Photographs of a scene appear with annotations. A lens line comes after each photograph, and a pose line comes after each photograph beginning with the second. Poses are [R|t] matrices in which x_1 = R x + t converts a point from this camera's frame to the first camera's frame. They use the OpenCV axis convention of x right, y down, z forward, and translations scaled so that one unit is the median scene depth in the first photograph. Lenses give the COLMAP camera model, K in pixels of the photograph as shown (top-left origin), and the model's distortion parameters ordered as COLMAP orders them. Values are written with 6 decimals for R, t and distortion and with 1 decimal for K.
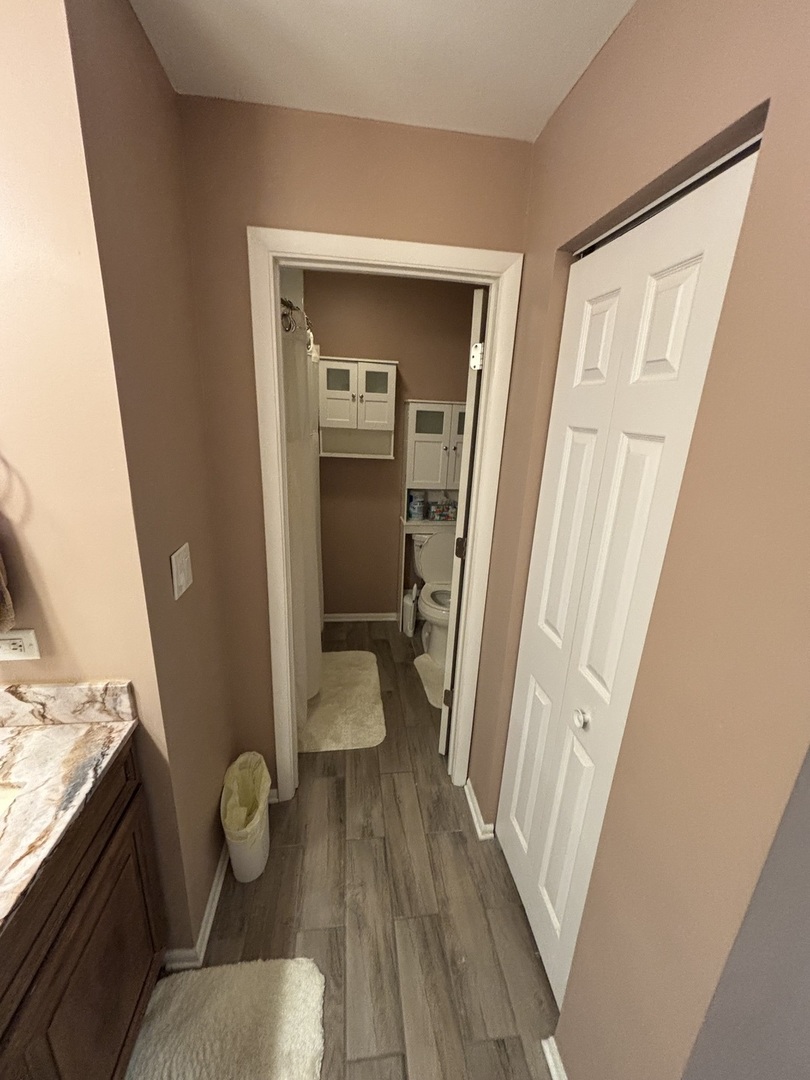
lens RADIAL K [[436.2, 0, 405.9], [0, 436.2, 541.9], [0, 0, 1]] dist [-0.001233, 0.001049]
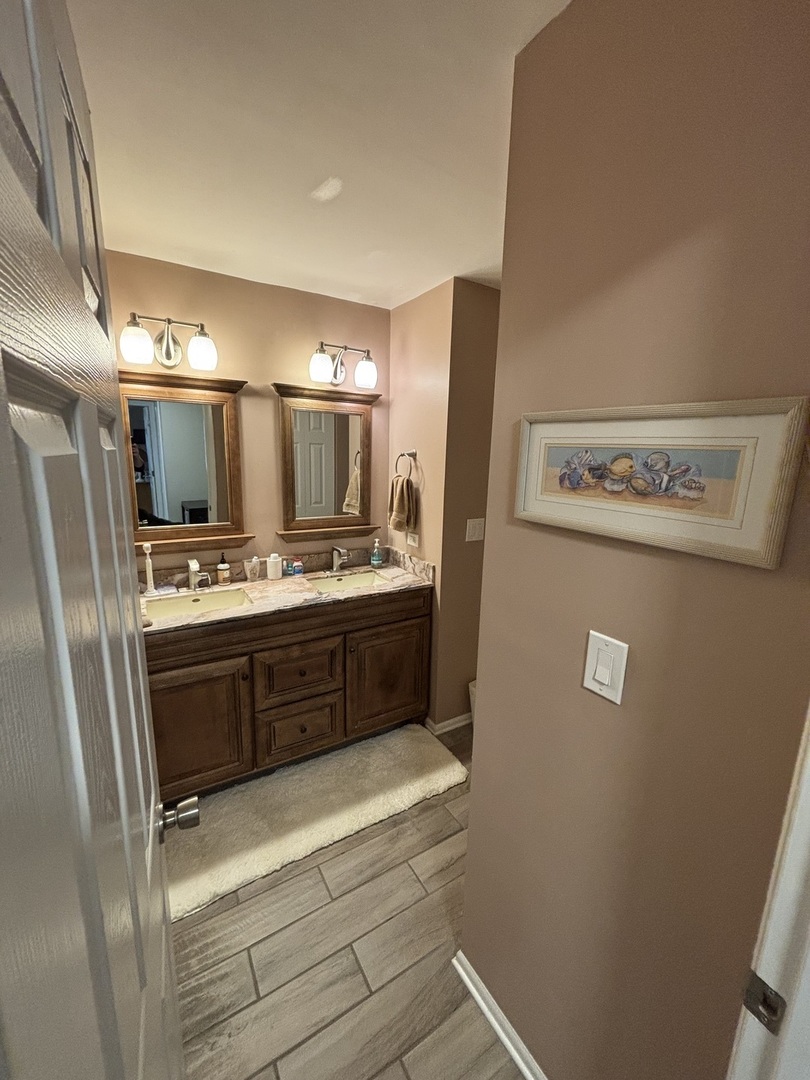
lens RADIAL K [[436.2, 0, 405.1], [0, 436.2, 539.0], [0, 0, 1]] dist [-0.001233, 0.001049]
pose [[0.406644, 0.143220, -0.902291, 1.461787], [-0.280391, 0.959535, 0.025940, 0.171653], [0.869495, 0.242446, 0.430347, -0.200430]]
